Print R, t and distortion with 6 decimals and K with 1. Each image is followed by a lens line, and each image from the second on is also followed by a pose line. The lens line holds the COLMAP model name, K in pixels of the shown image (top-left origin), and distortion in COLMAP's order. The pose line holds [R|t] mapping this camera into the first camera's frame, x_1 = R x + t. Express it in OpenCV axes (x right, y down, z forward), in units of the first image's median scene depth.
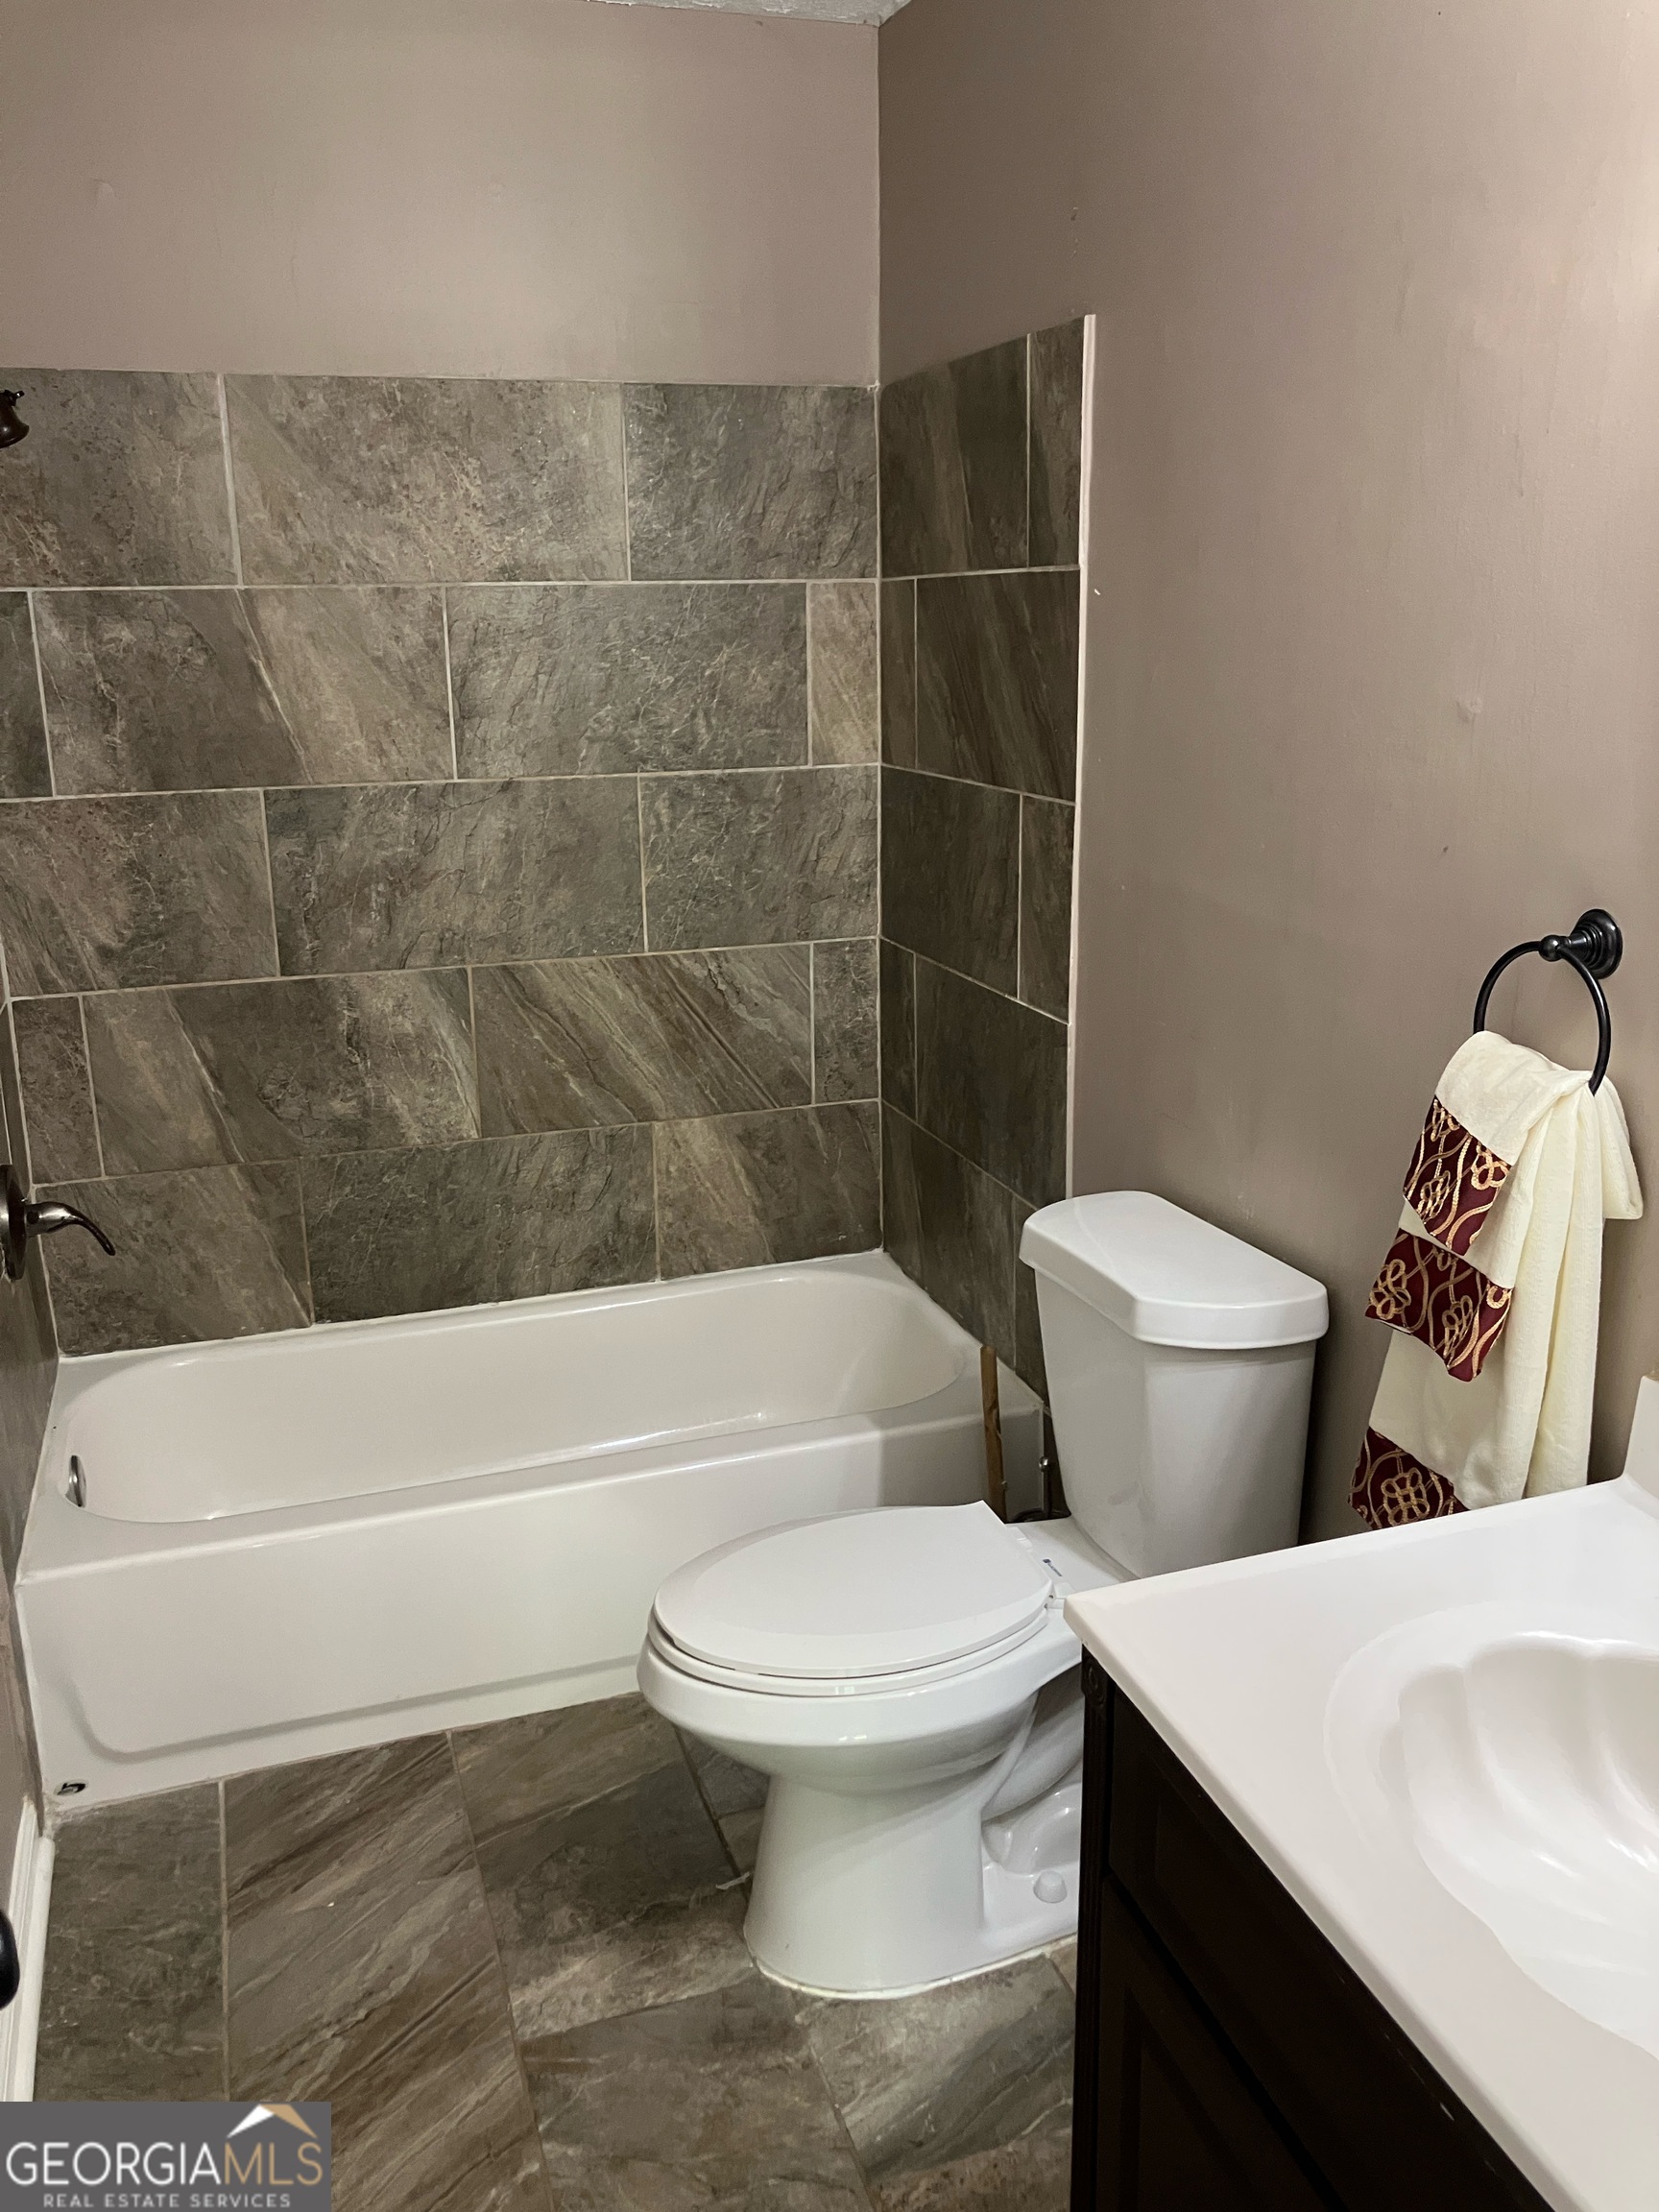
lens RADIAL K [[1809.0, 0, 821.0], [0, 1809.0, 1108.7], [0, 0, 1]] dist [0.057257, -0.084906]
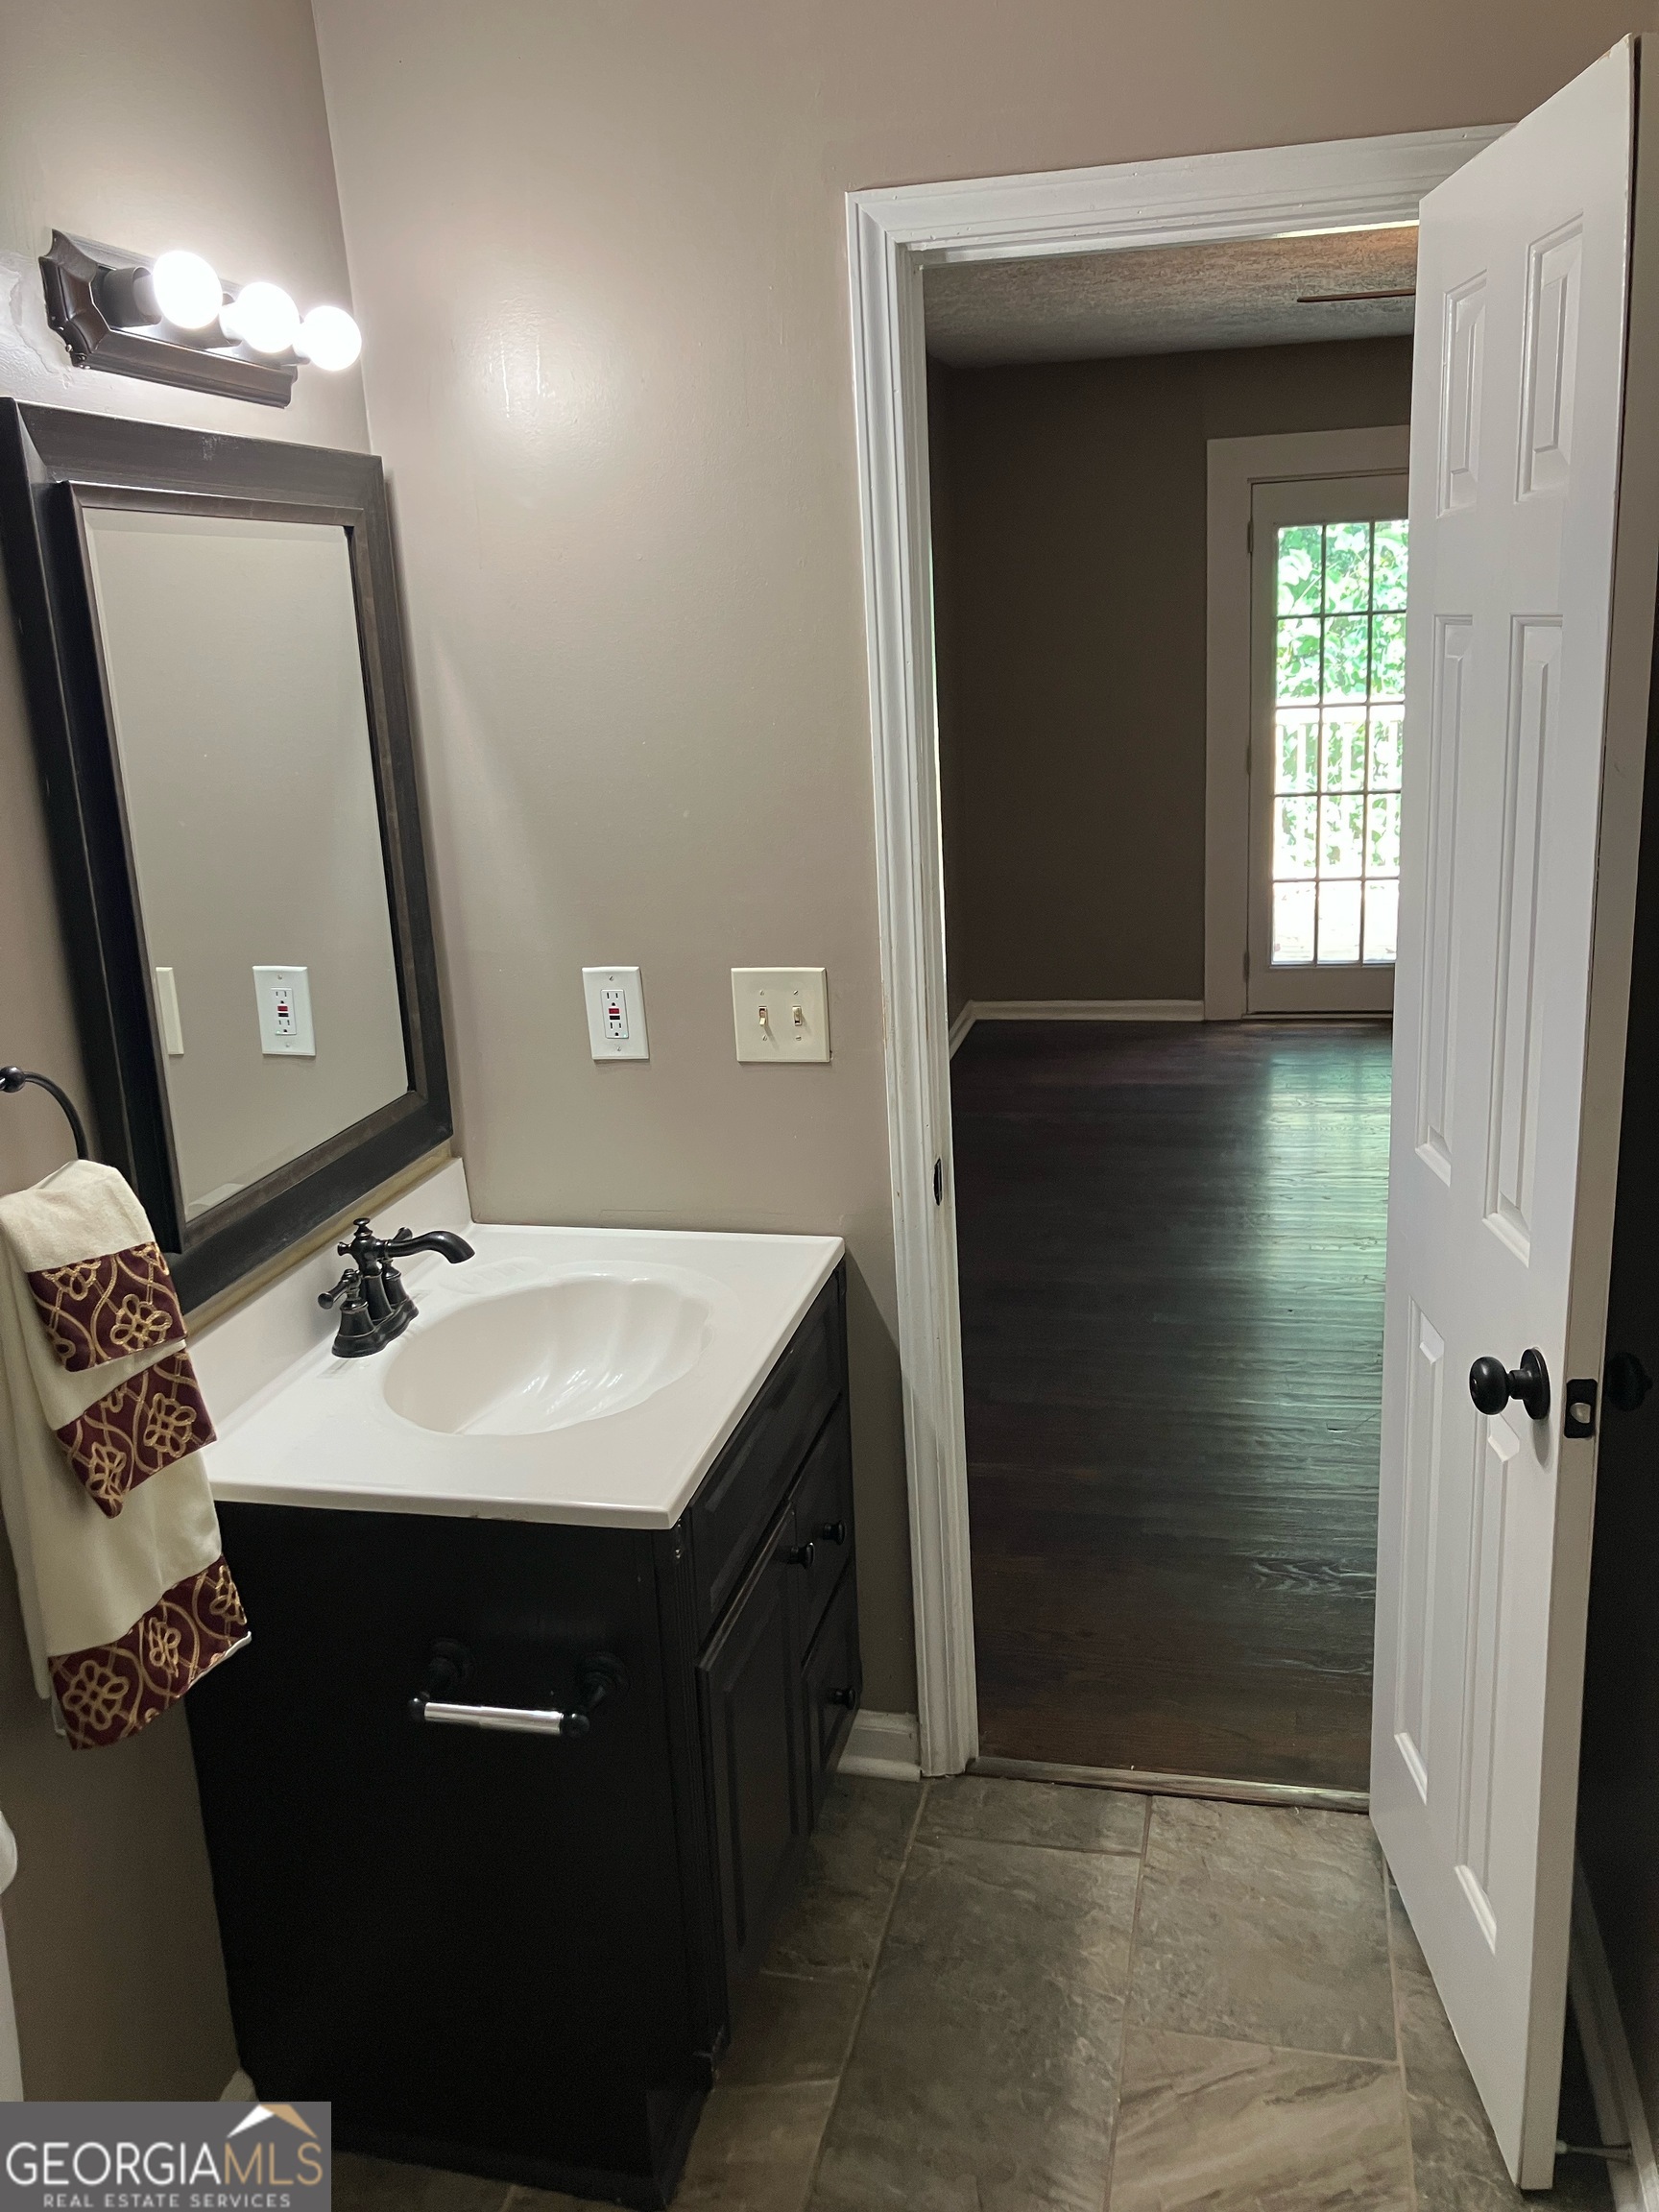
lens RADIAL K [[1809.0, 0, 753.9], [0, 1809.0, 1141.4], [0, 0, 1]] dist [0.057257, -0.084906]
pose [[-0.852467, -0.070683, 0.517980, -0.270764], [0.206353, 0.864869, 0.457625, -0.254292], [-0.480331, 0.496997, -0.722687, 0.925089]]
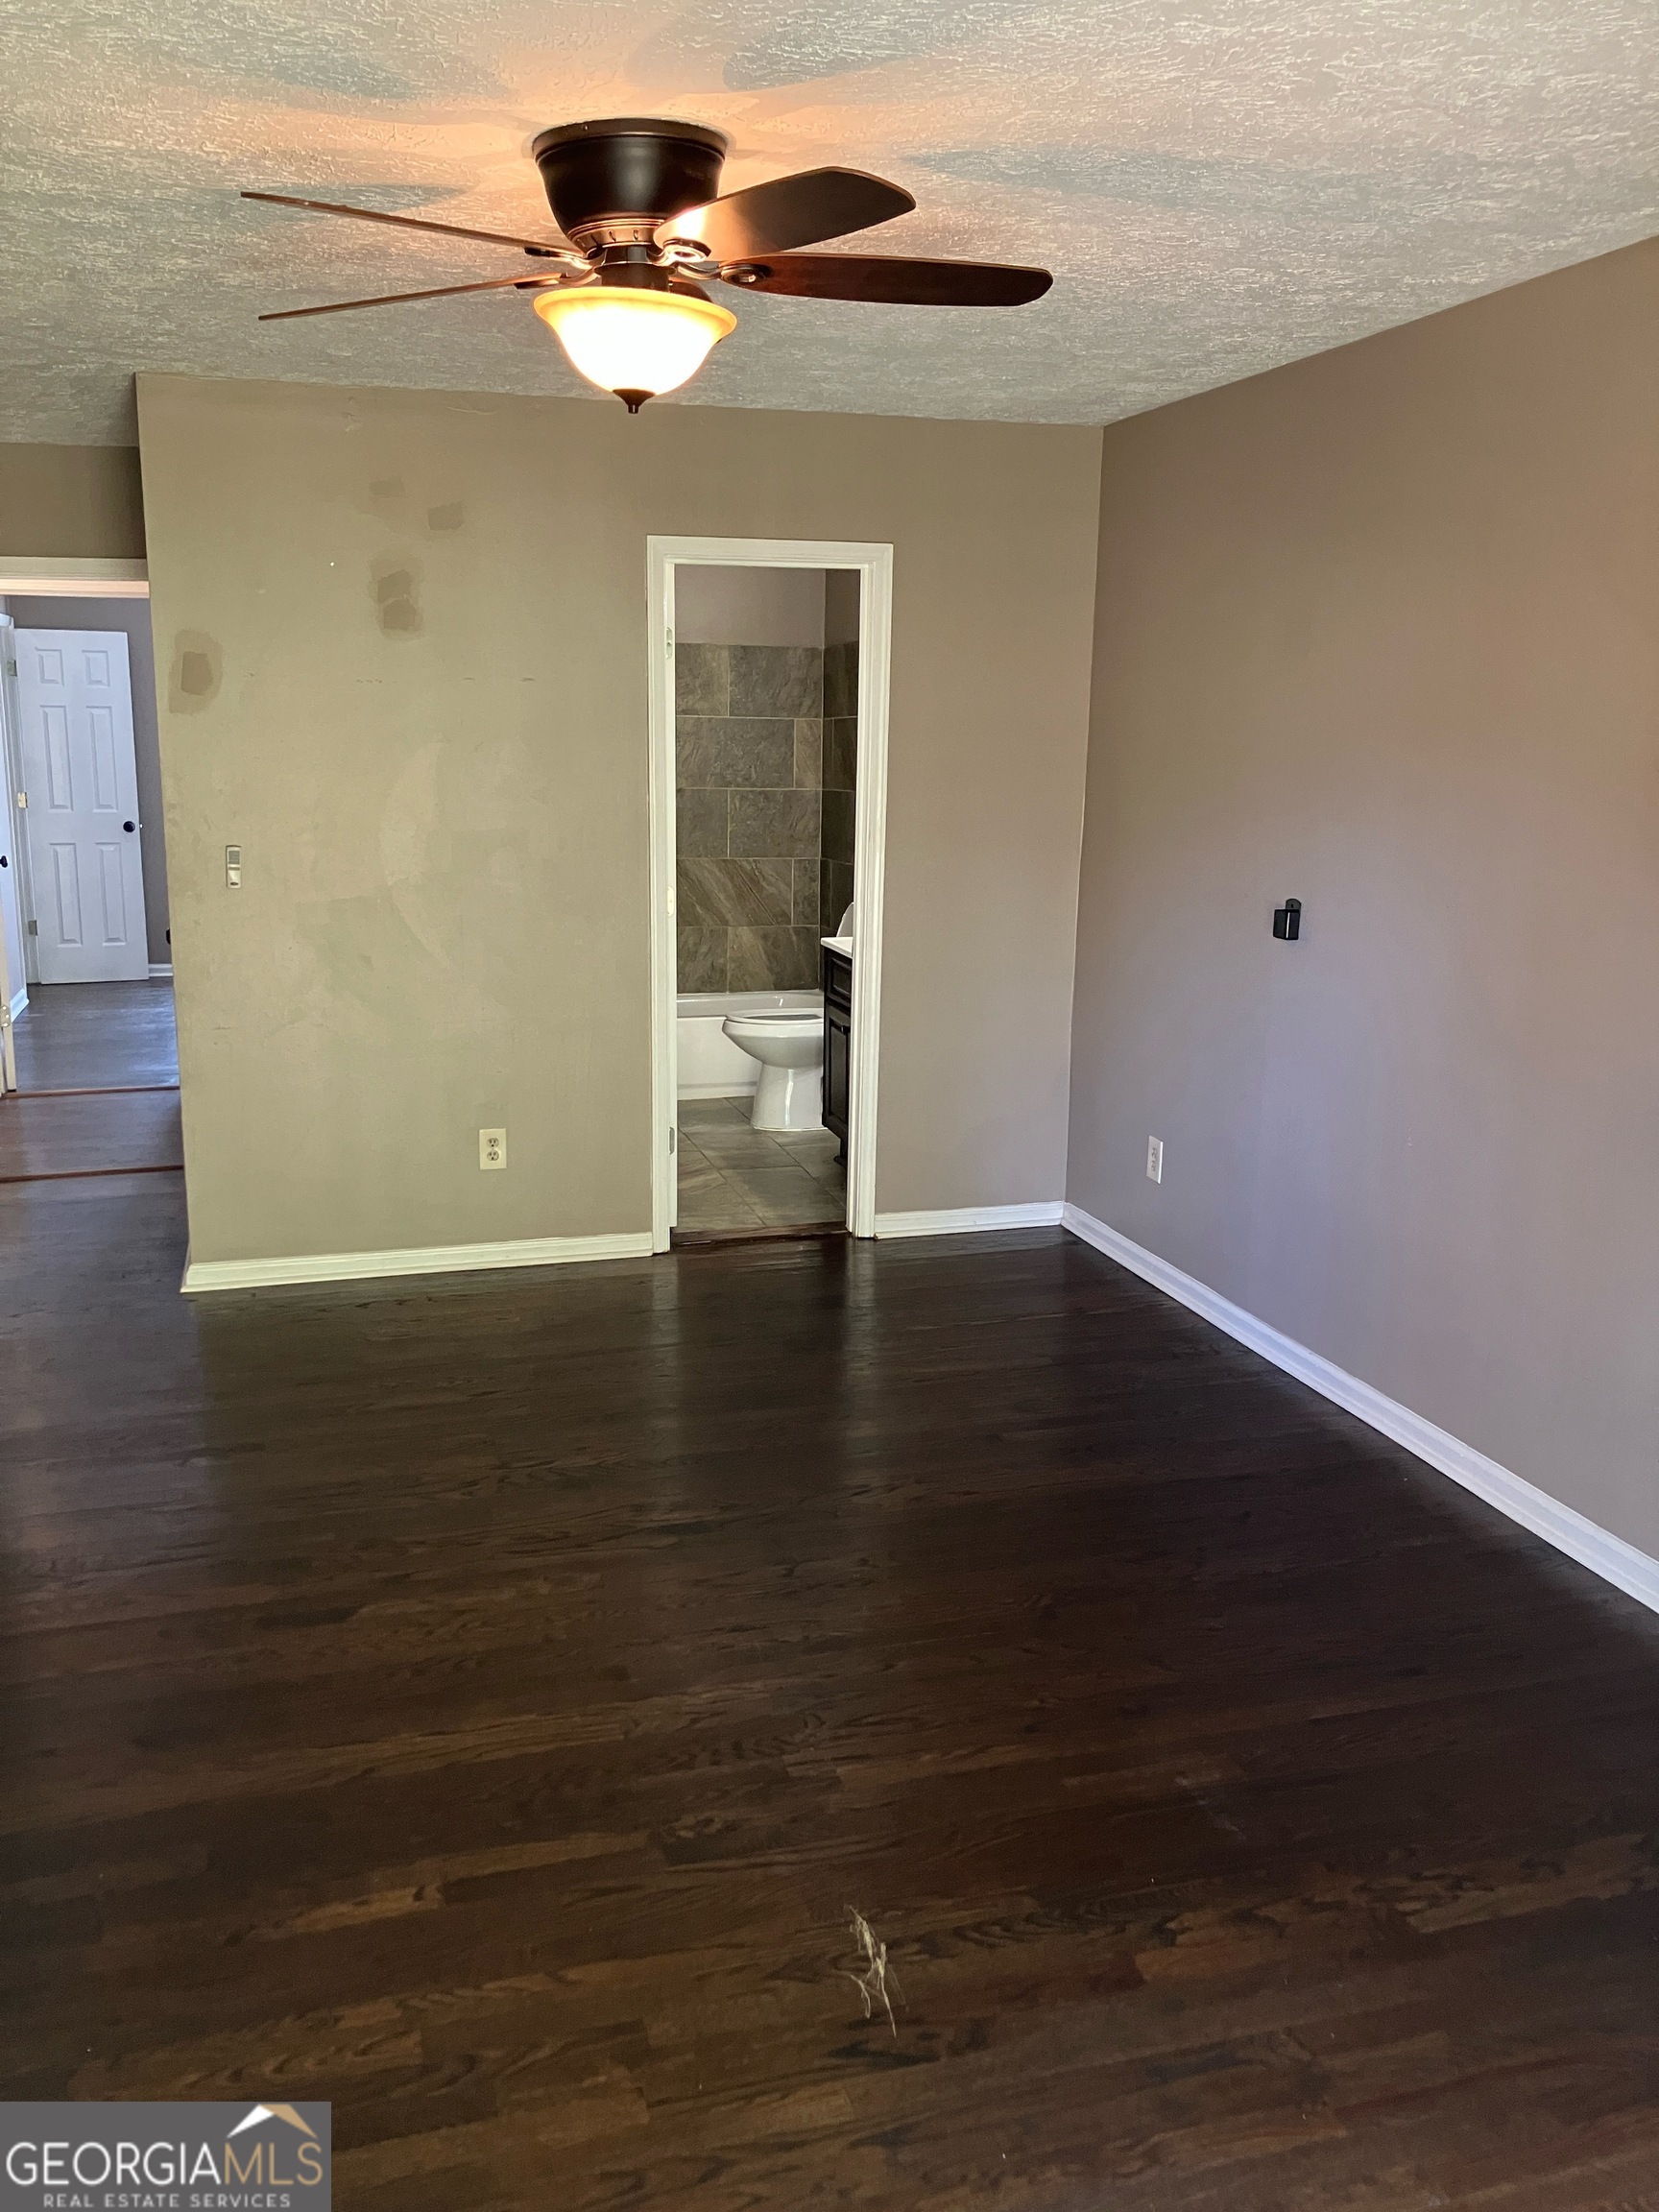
lens RADIAL K [[1809.0, 0, 833.2], [0, 1809.0, 1106.1], [0, 0, 1]] dist [0.057257, -0.084906]
pose [[0.999585, 0.028431, 0.004695, 0.051464], [-0.027994, 0.996733, -0.075764, 0.464953], [-0.006833, 0.075601, 0.997115, -1.570459]]
